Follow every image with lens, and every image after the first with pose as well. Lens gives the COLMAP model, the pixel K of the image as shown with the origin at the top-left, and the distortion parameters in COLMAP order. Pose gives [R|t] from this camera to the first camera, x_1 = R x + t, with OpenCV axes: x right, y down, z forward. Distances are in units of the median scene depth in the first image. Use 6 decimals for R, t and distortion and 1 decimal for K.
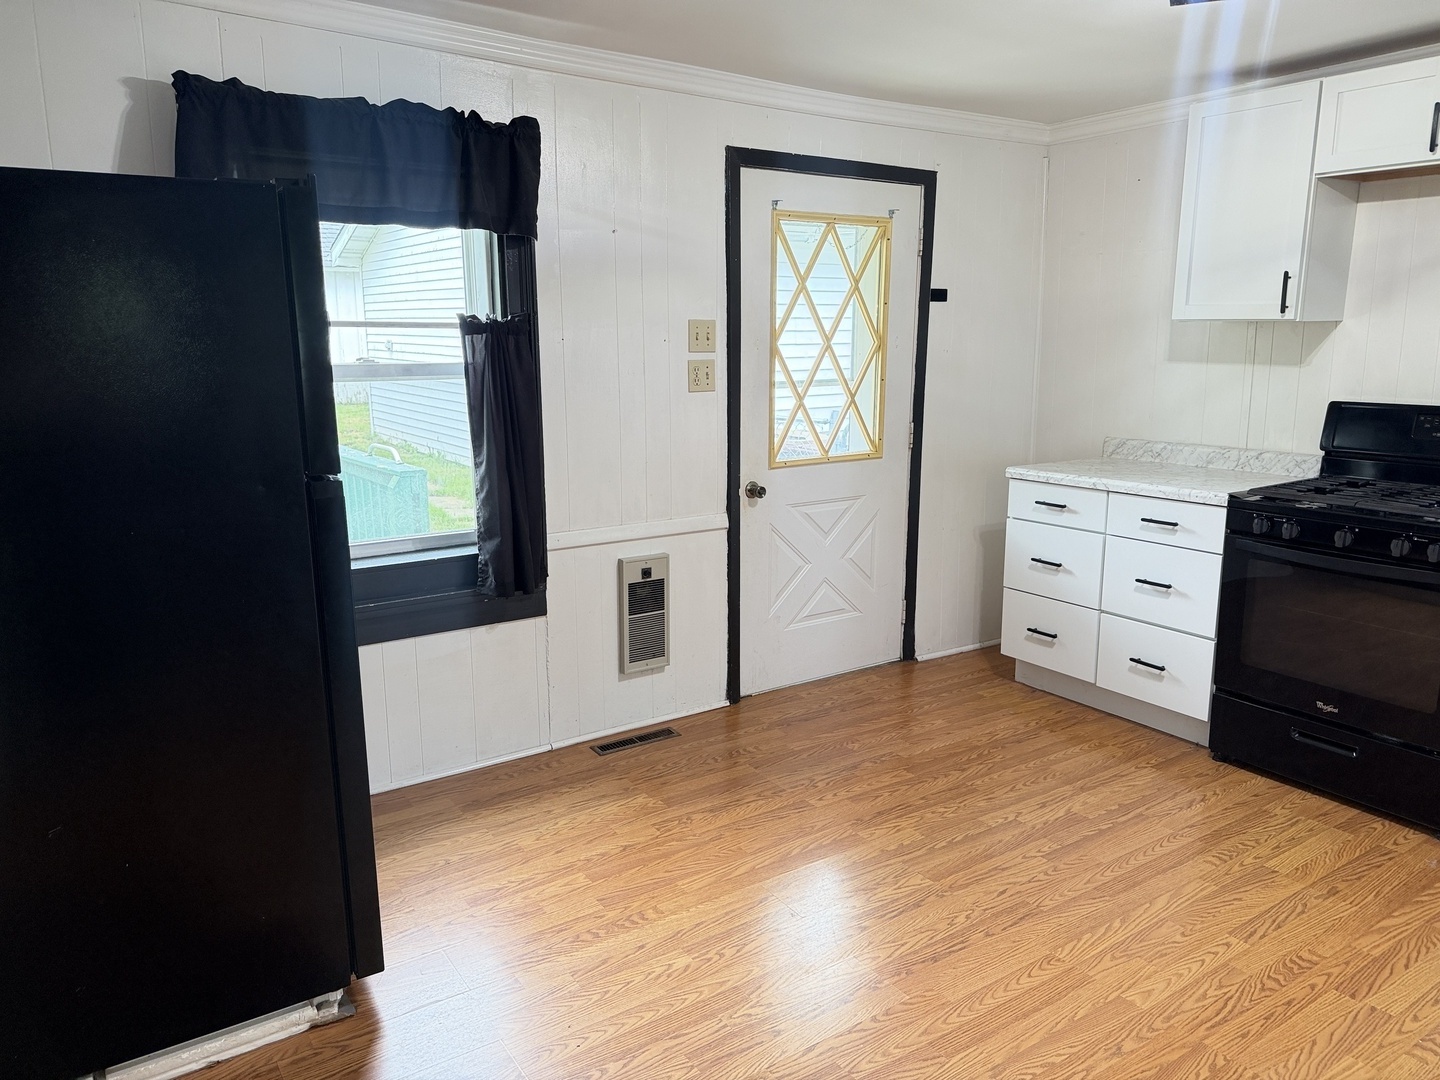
lens RADIAL K [[1022.8, 0, 723.2], [0, 1022.8, 535.6], [0, 0, 1]] dist [0.048103, -0.040346]
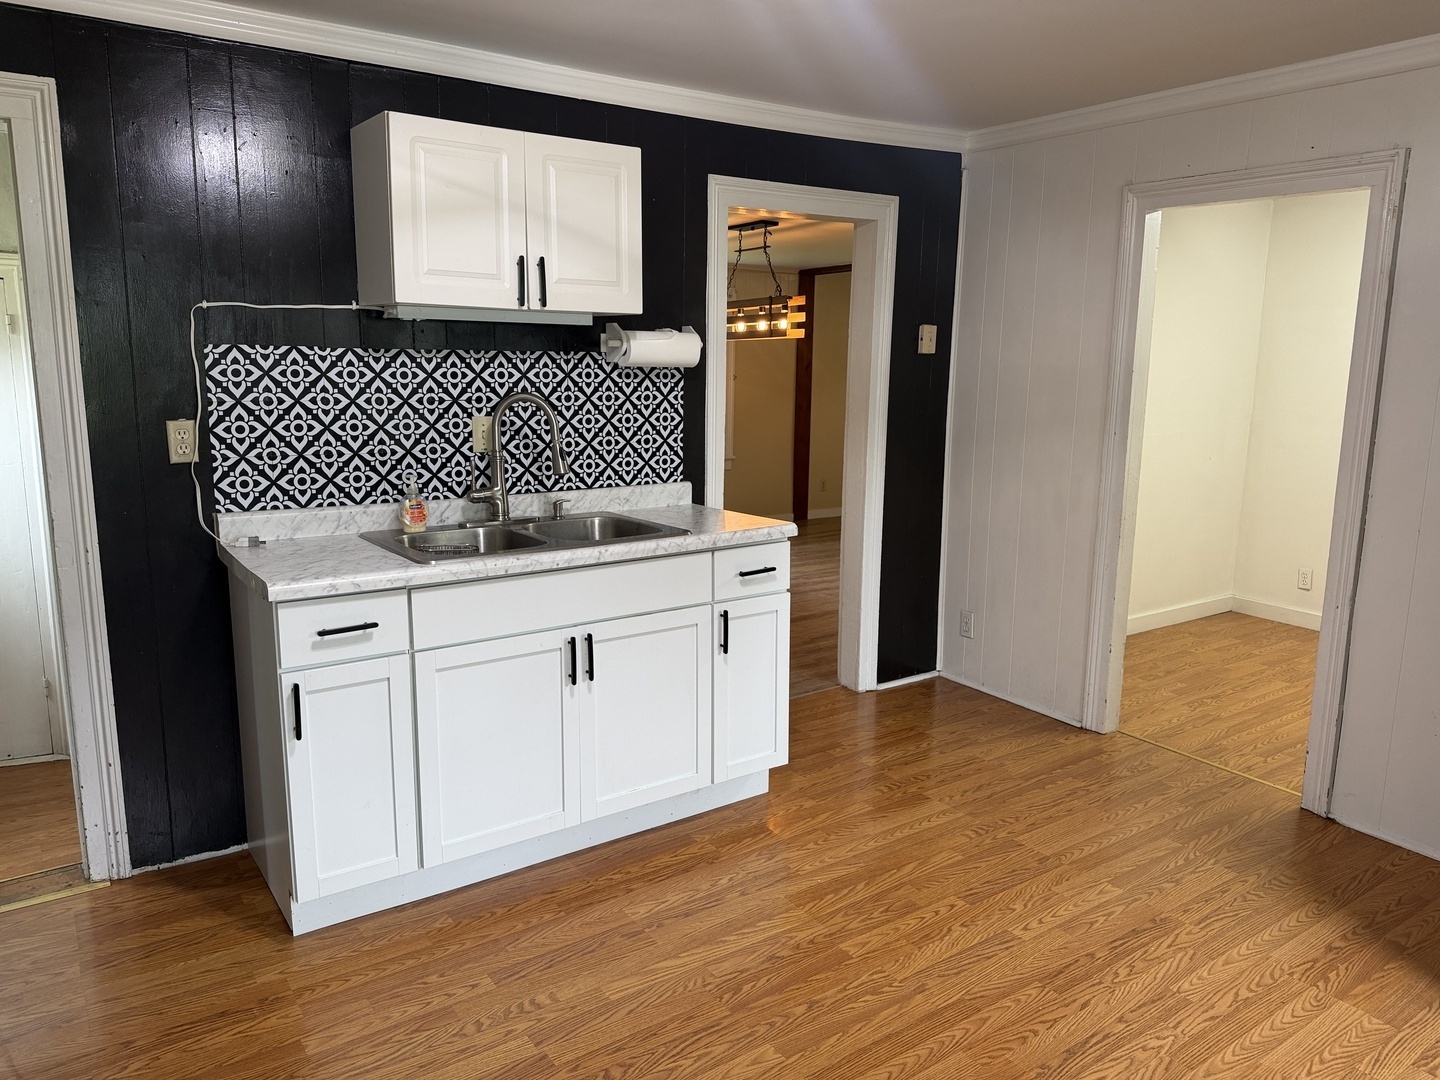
lens RADIAL K [[1022.8, 0, 723.2], [0, 1022.8, 535.6], [0, 0, 1]] dist [0.048103, -0.040346]
pose [[-0.999763, -0.013258, -0.017239, 0.341690], [-0.018649, 0.930455, 0.365931, -0.259383], [0.011189, 0.366166, -0.930482, 1.257298]]
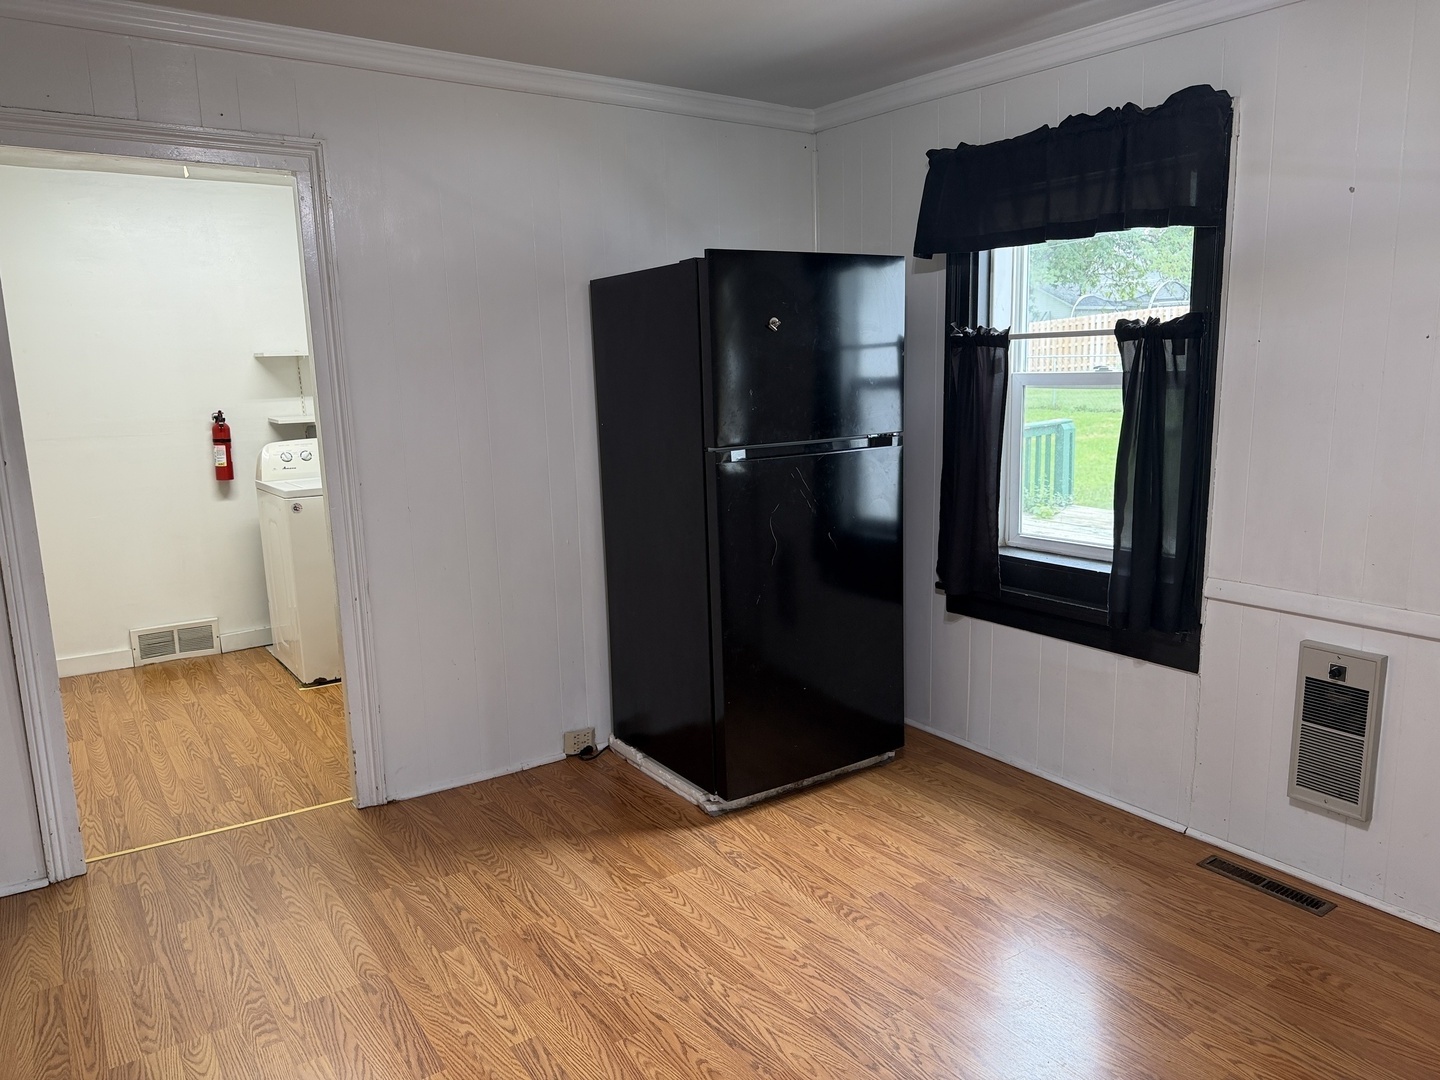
lens RADIAL K [[1022.8, 0, 723.2], [0, 1022.8, 535.6], [0, 0, 1]] dist [0.048103, -0.040346]
pose [[-0.010886, 0.163281, -0.986519, 0.710629], [-0.170880, 0.971762, 0.162724, -0.113290], [0.985232, 0.170348, 0.017323, 0.651347]]
